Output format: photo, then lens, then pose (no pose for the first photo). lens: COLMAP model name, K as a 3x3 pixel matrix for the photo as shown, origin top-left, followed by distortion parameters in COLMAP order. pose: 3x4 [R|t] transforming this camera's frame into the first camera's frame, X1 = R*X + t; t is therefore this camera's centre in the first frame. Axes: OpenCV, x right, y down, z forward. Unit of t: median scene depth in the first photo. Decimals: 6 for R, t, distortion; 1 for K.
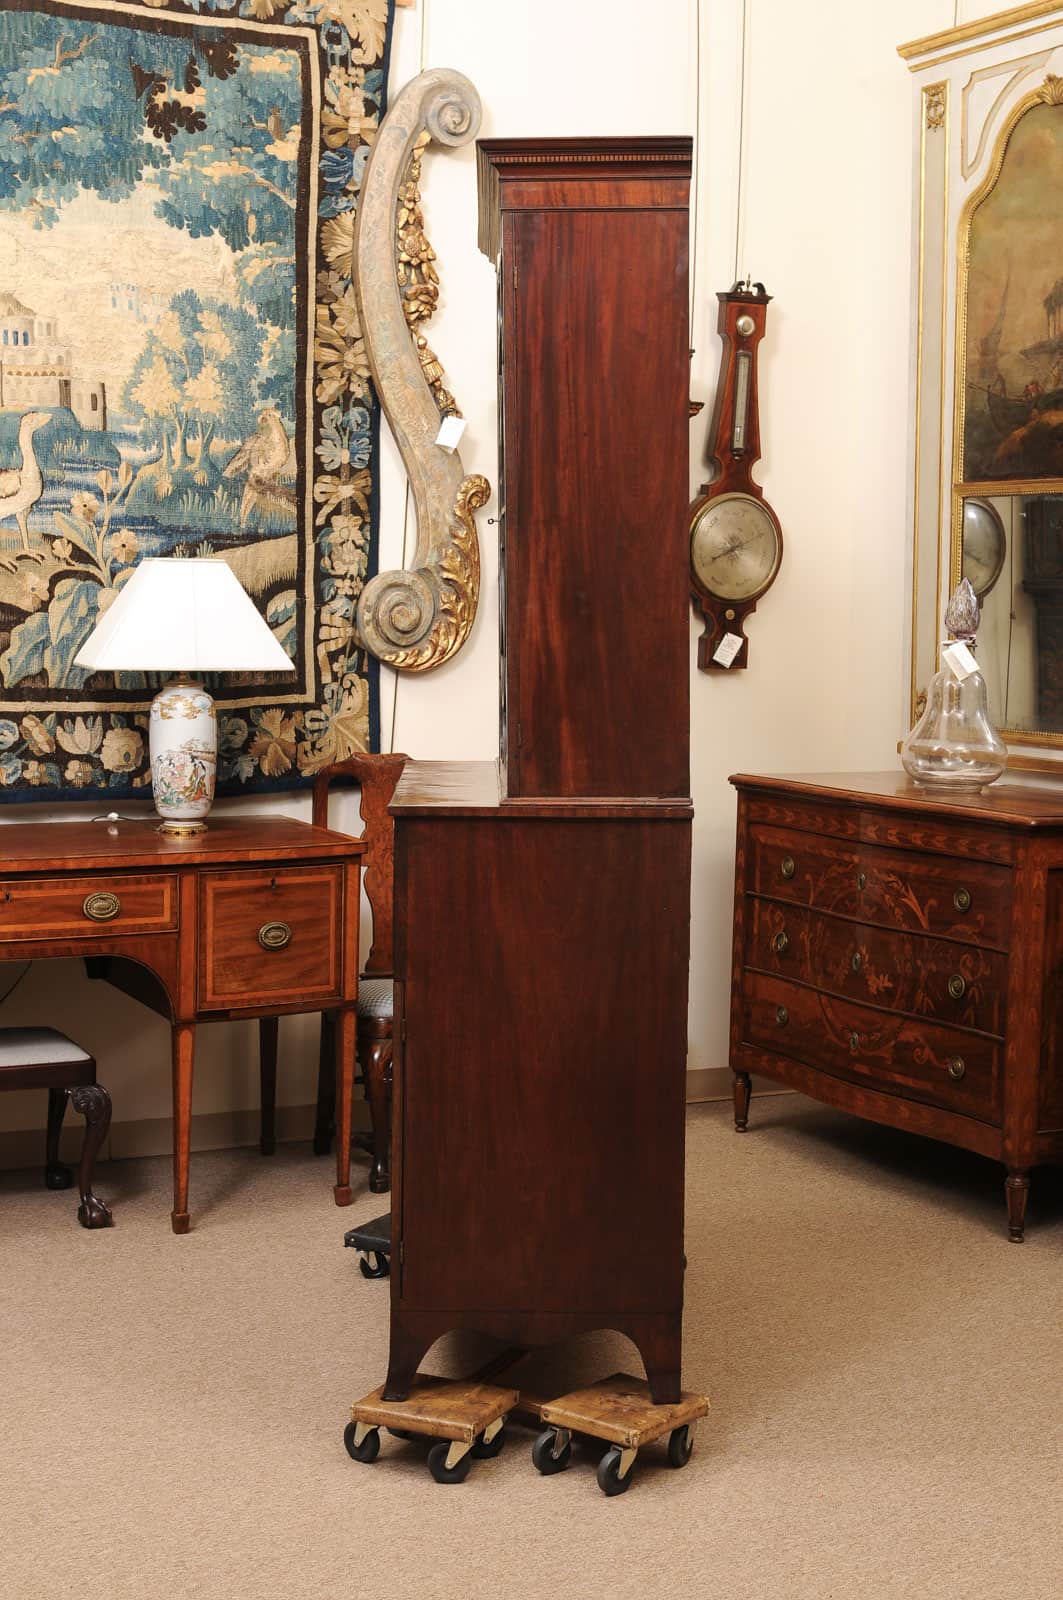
lens RADIAL K [[2311.9, 0, 556.4], [0, 2311.9, 775.5], [0, 0, 1]] dist [0.026259, 0.000000]
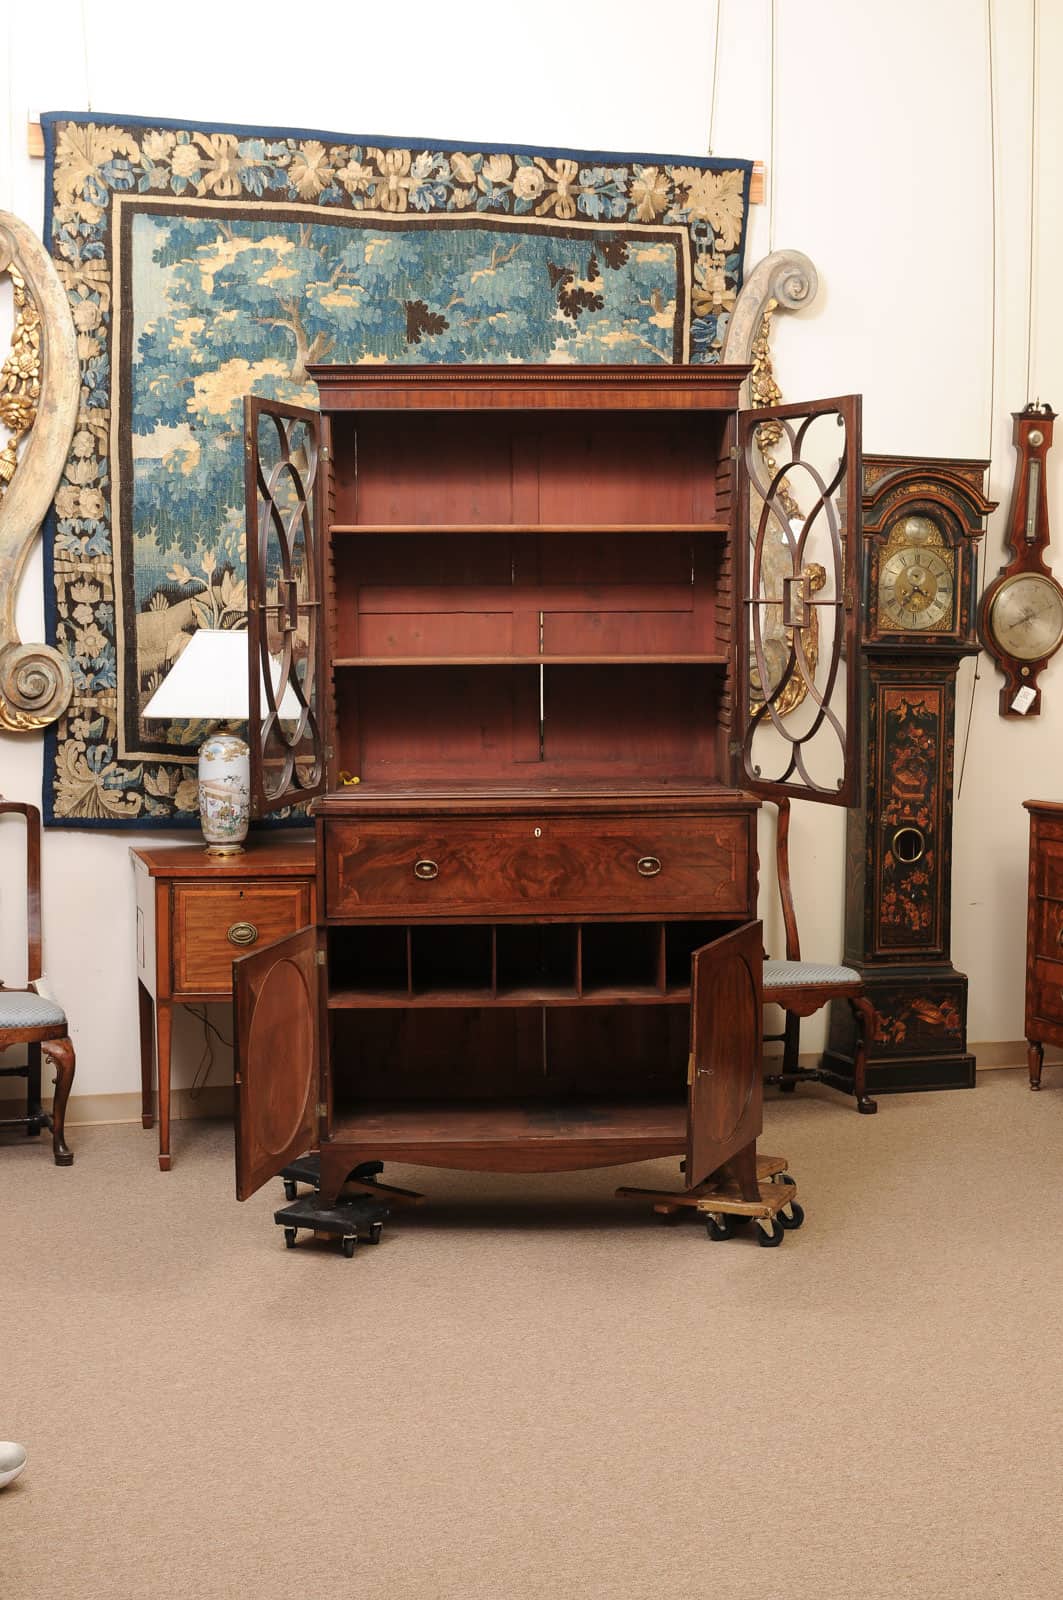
lens RADIAL K [[2144.2, 0, 510.0], [0, 2144.2, 809.2], [0, 0, 1]] dist [-0.040697, 0.000000]
pose [[0.980029, -0.004451, -0.198804, 0.035464], [0.002175, 0.999930, -0.011662, 0.018147], [0.198842, 0.010997, 0.979970, -0.189171]]
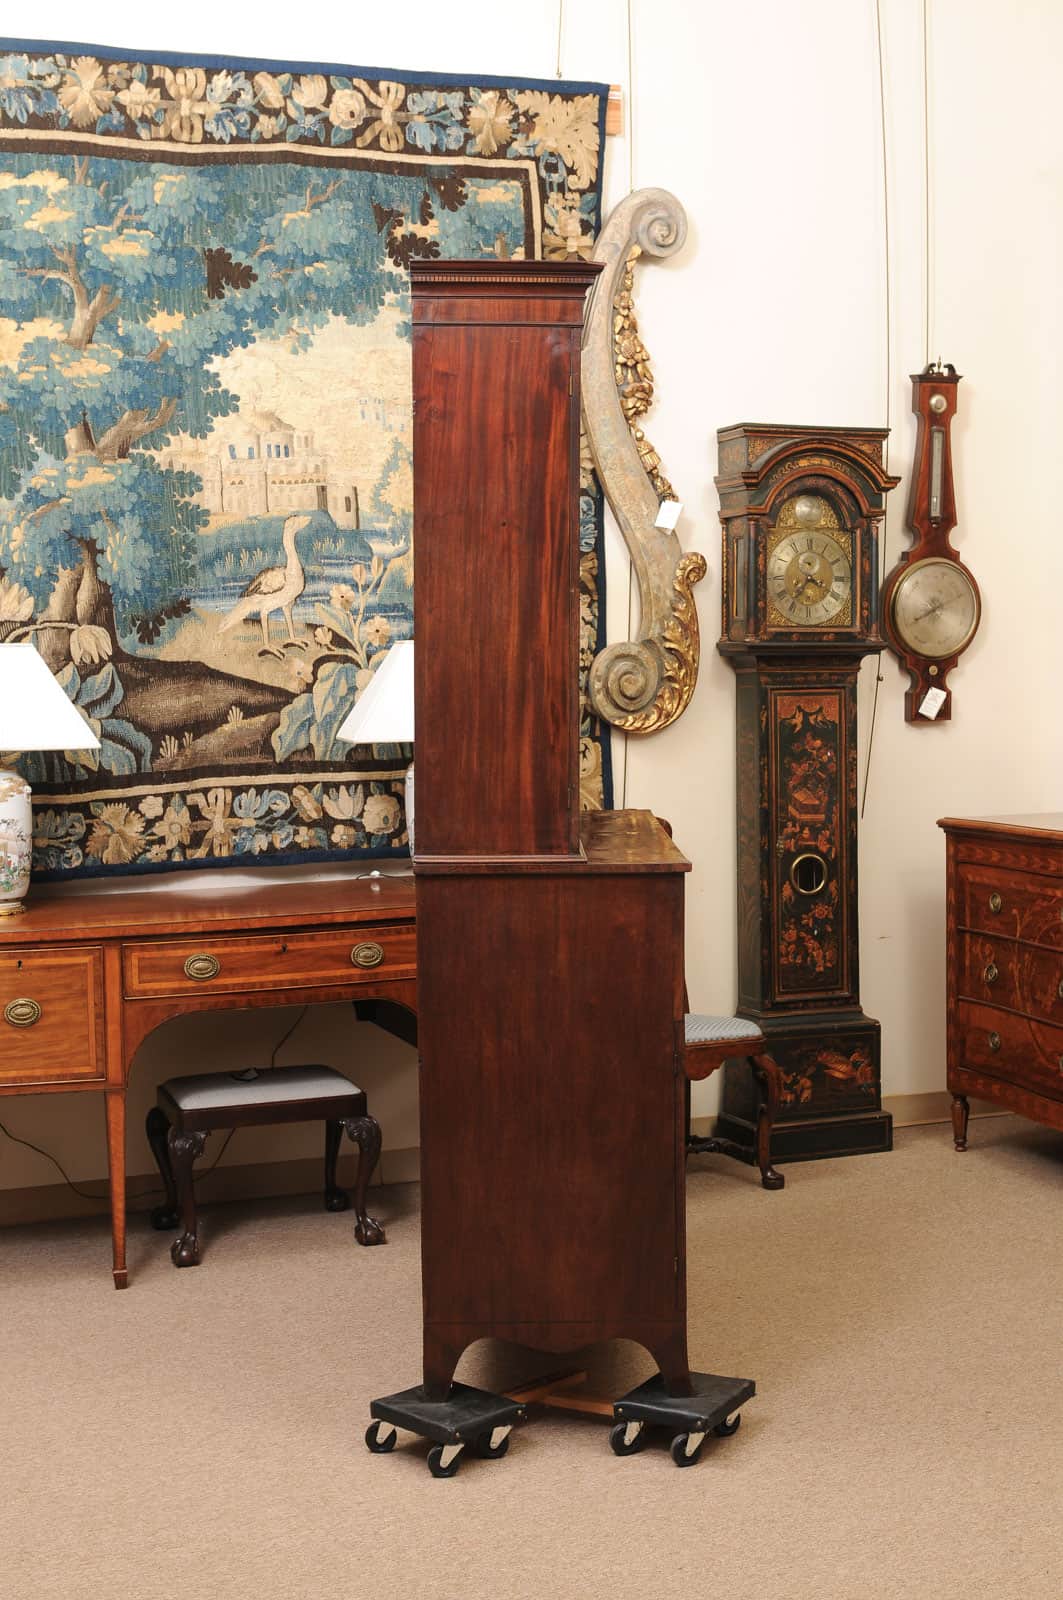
lens RADIAL K [[2155.2, 0, 545.3], [0, 2155.2, 778.7], [0, 0, 1]] dist [0.000112, 0.000000]
pose [[0.993228, -0.034500, -0.110941, 0.005695], [0.031808, 0.999157, -0.025942, 0.001247], [0.111743, 0.022238, 0.993488, -0.019771]]
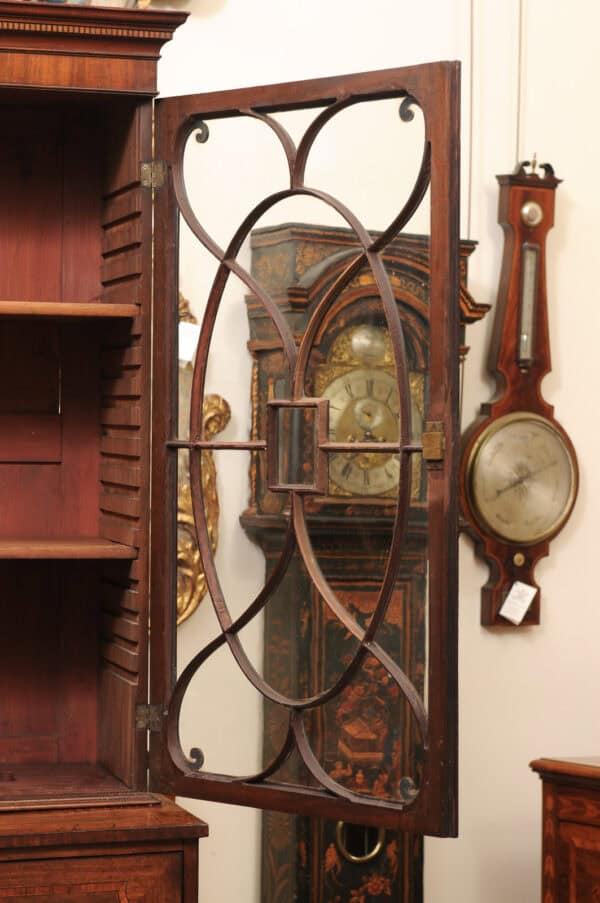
lens RADIAL K [[2270.9, 0, 302.0], [0, 2270.9, 444.6], [0, 0, 1]] dist [0.139967, 0.000000]
pose [[0.998705, -0.010371, 0.049812, -0.046086], [0.015920, 0.993545, -0.112314, -0.023019], [-0.048326, 0.112962, 0.992423, 0.217730]]
